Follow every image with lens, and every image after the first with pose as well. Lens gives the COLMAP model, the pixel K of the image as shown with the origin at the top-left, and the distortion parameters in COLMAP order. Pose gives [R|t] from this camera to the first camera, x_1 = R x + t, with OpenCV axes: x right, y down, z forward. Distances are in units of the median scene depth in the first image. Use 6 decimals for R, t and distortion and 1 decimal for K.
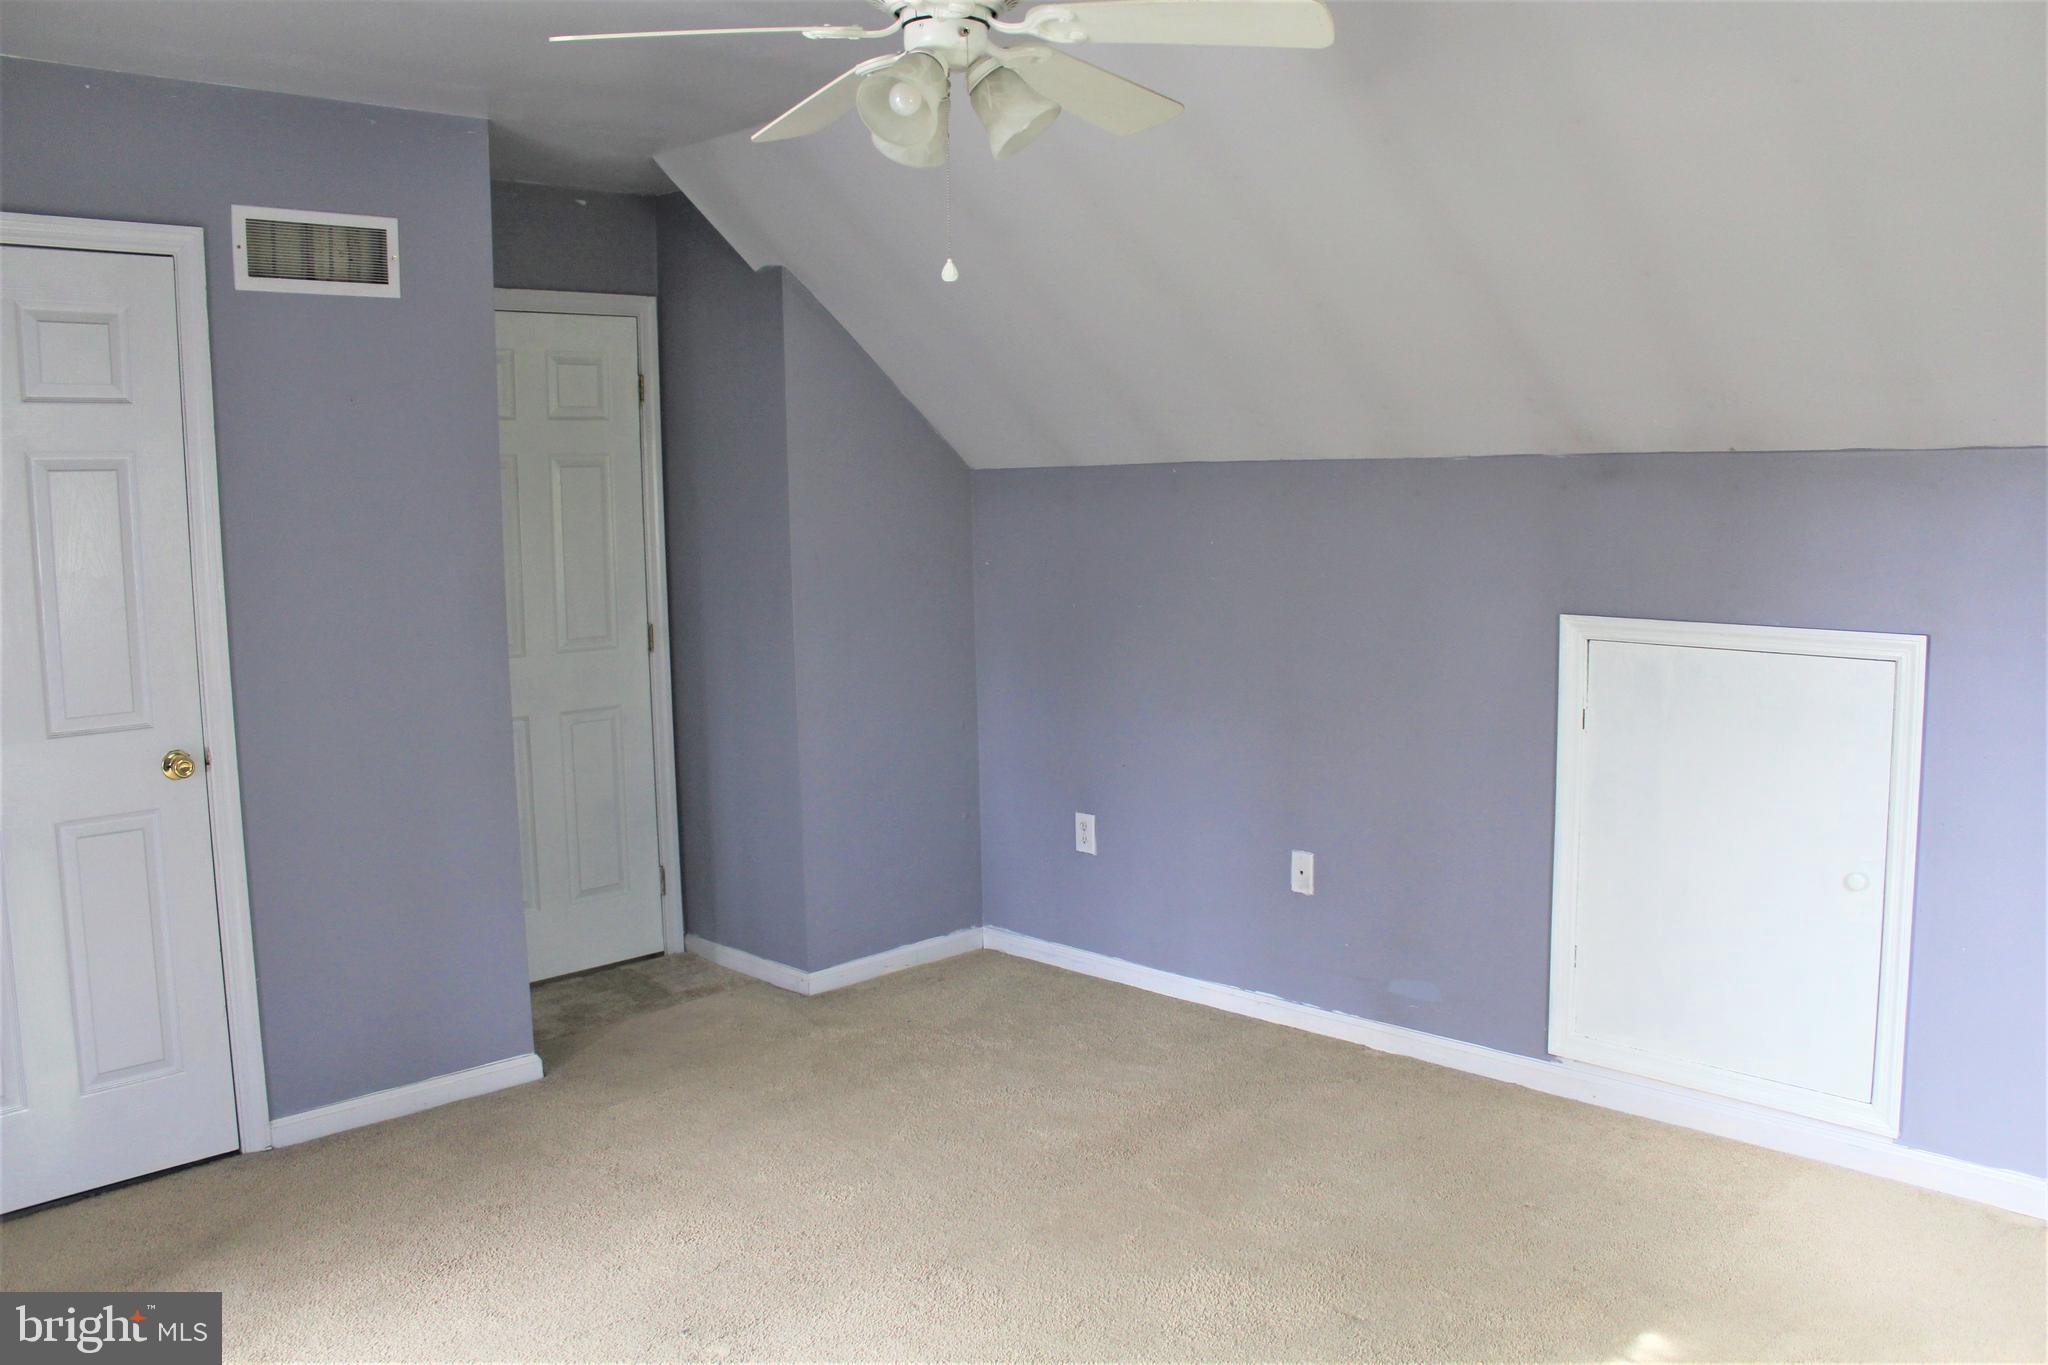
lens RADIAL K [[1723.2, 0, 1028.0], [0, 1723.2, 670.1], [0, 0, 1]] dist [-0.167376, 0.148155]
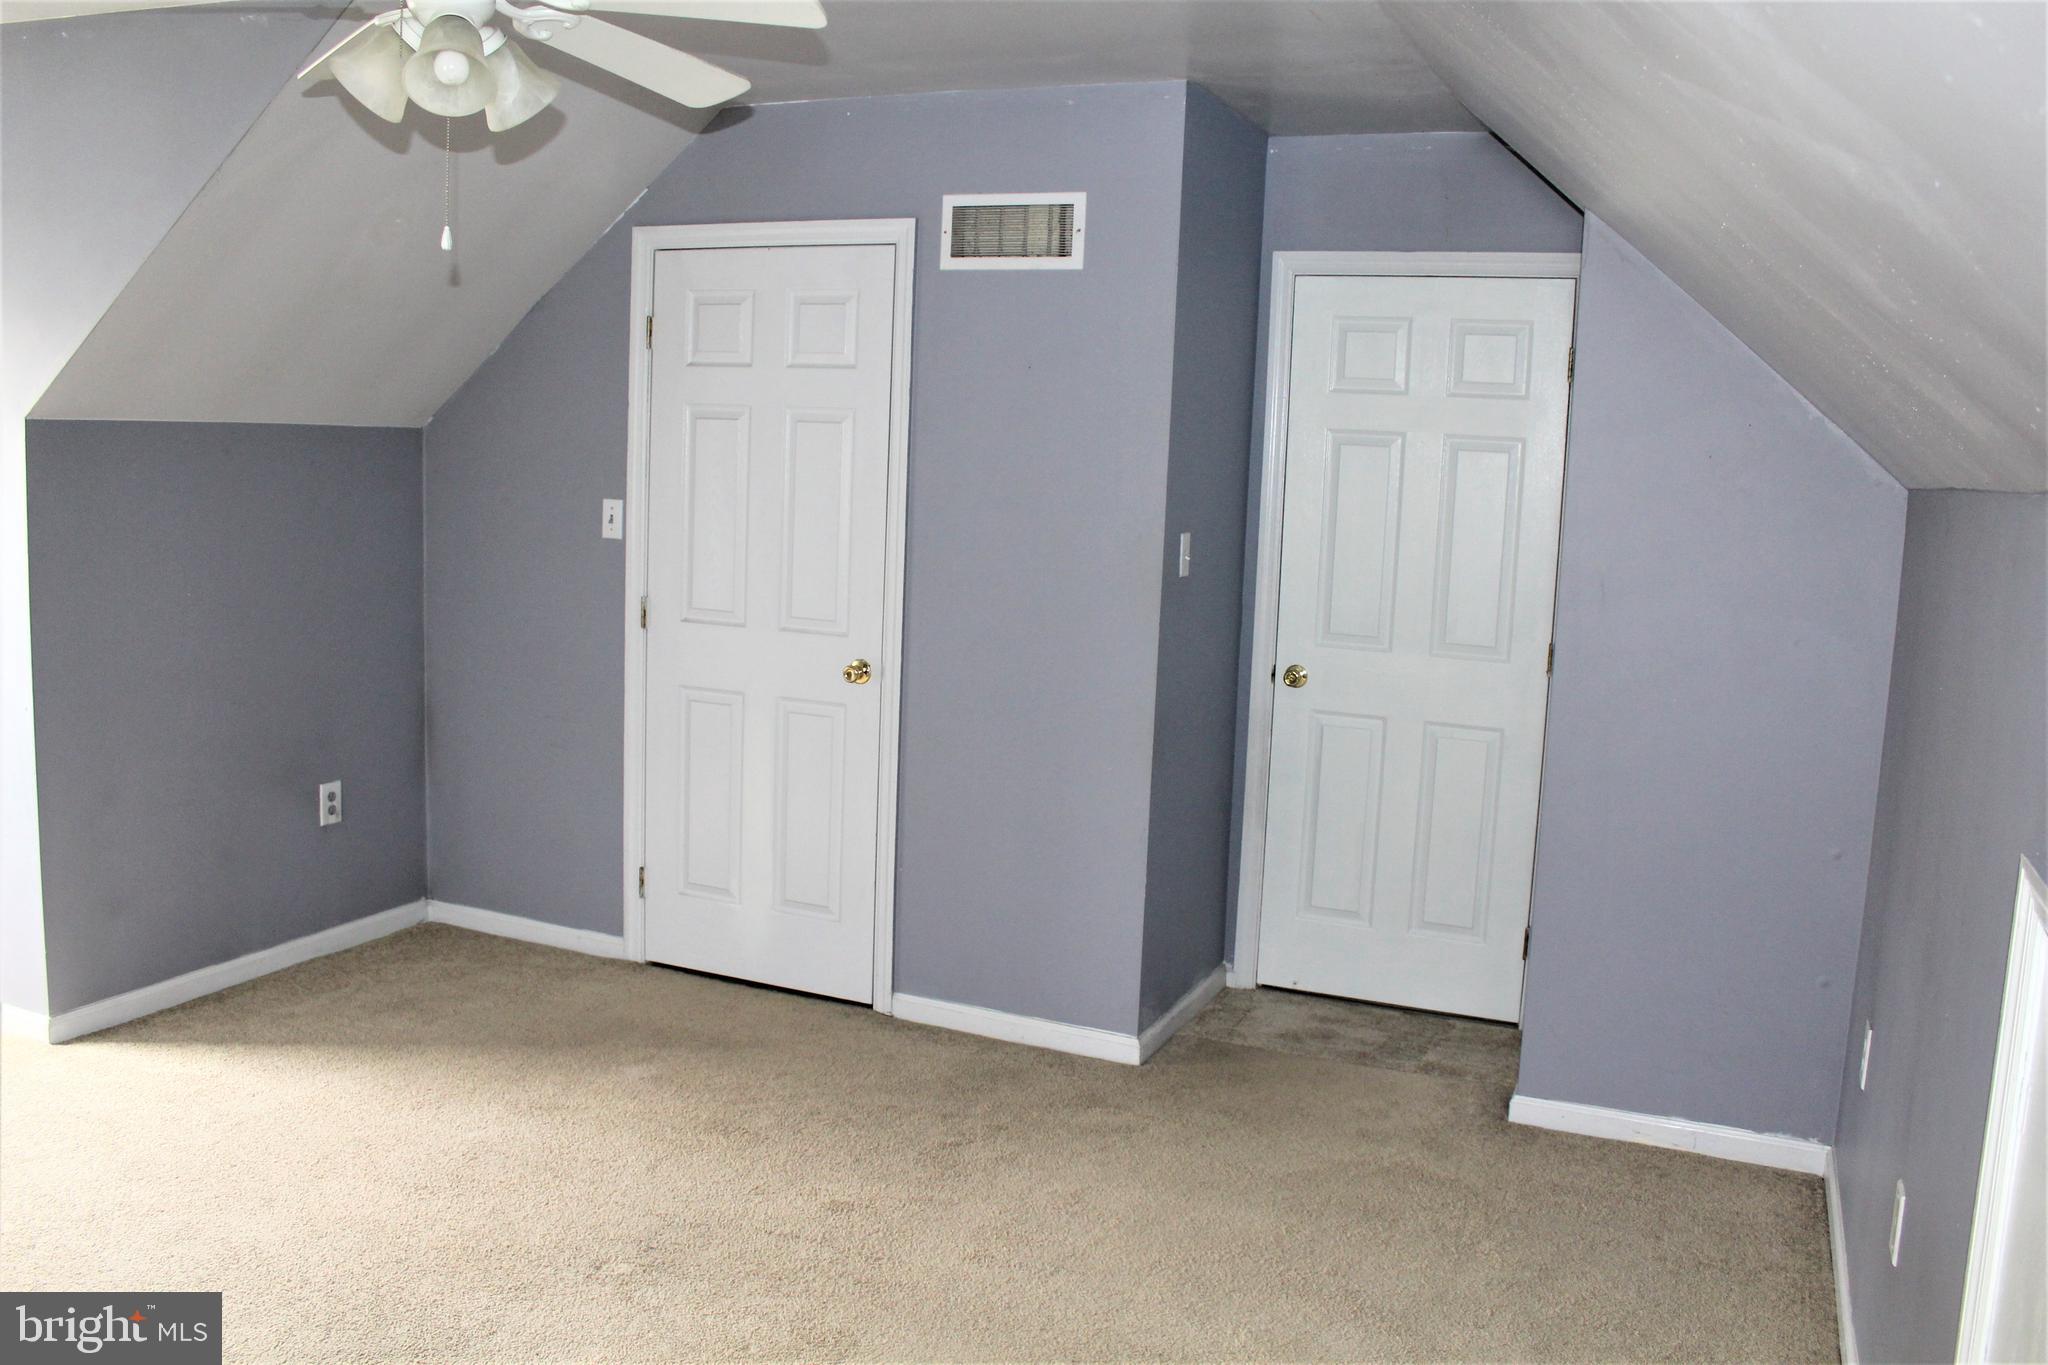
lens RADIAL K [[1723.2, 0, 1011.1], [0, 1723.2, 667.5], [0, 0, 1]] dist [-0.167376, 0.148155]
pose [[0.355617, 0.156839, -0.921378, 0.644584], [-0.148879, 0.982738, 0.109822, -0.094478], [0.922698, 0.098120, 0.372828, 0.621377]]
